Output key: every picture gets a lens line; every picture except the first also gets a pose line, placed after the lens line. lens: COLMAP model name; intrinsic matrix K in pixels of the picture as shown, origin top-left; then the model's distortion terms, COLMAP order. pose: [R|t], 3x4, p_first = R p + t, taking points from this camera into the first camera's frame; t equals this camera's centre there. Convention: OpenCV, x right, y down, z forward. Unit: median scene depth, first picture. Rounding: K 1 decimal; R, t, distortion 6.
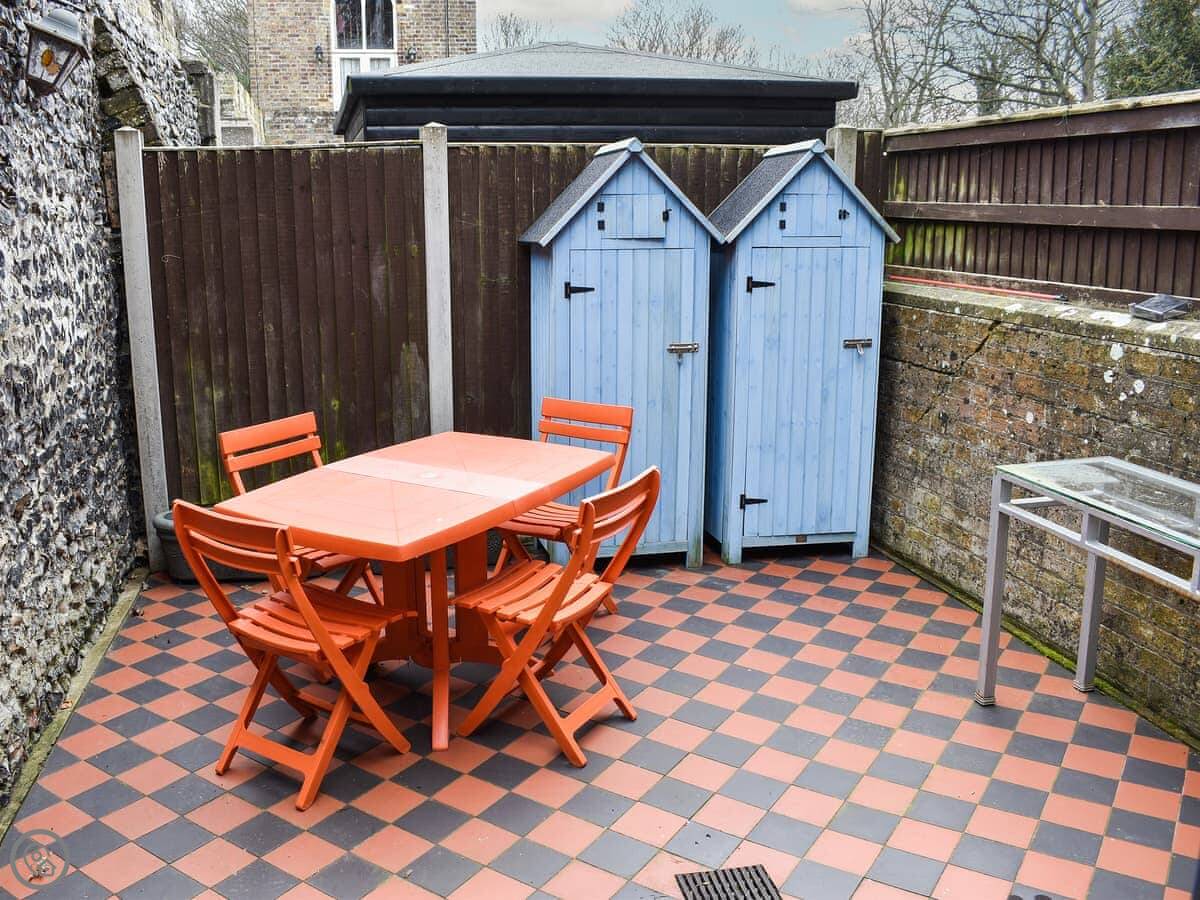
lens RADIAL K [[1128.2, 0, 594.4], [0, 1128.2, 471.2], [0, 0, 1]] dist [-0.063331, -0.008394]
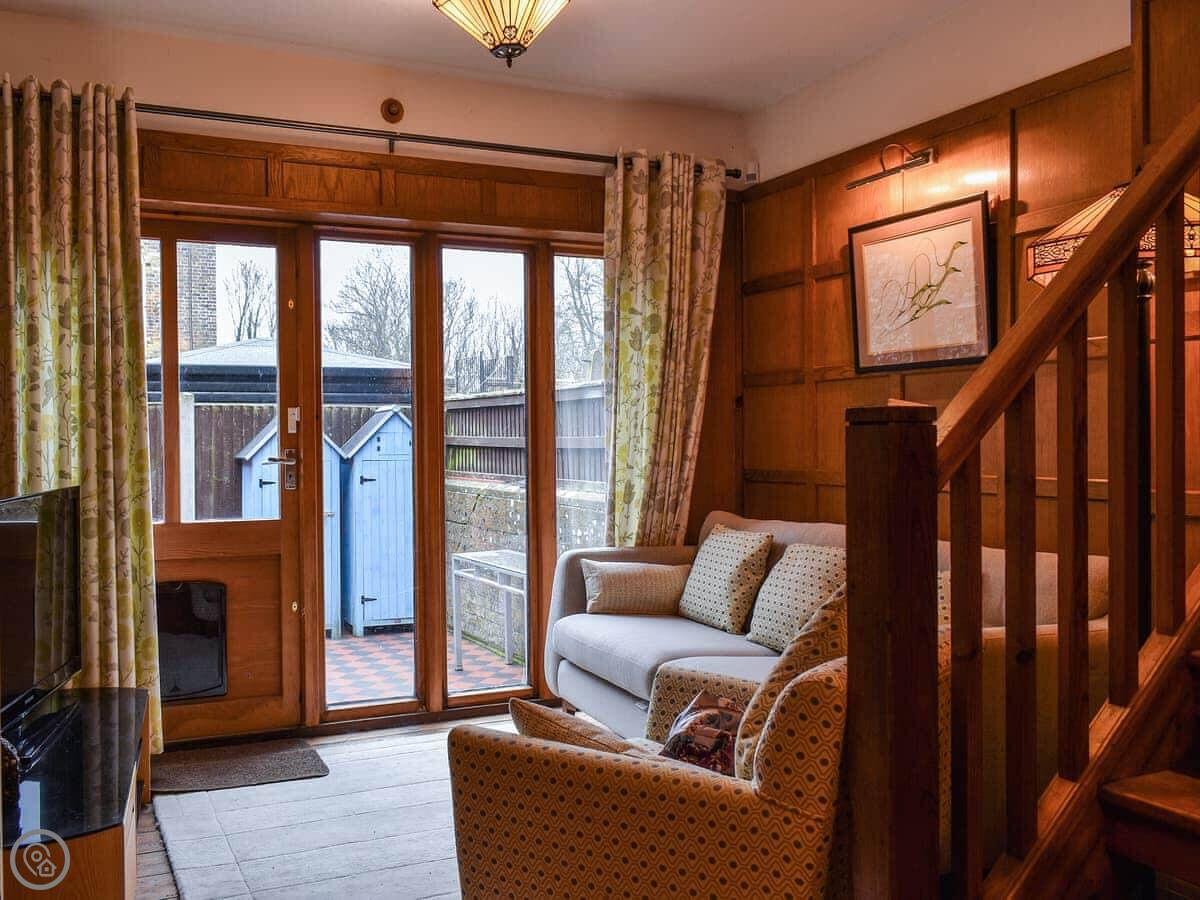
lens RADIAL K [[1128.2, 0, 594.4], [0, 1128.2, 471.2], [0, 0, 1]] dist [-0.063331, -0.008394]
pose [[0.974677, -0.003891, 0.223585, 0.093082], [0.048677, 0.979565, -0.195149, 0.195856], [-0.218257, 0.201091, 0.954948, -0.840709]]
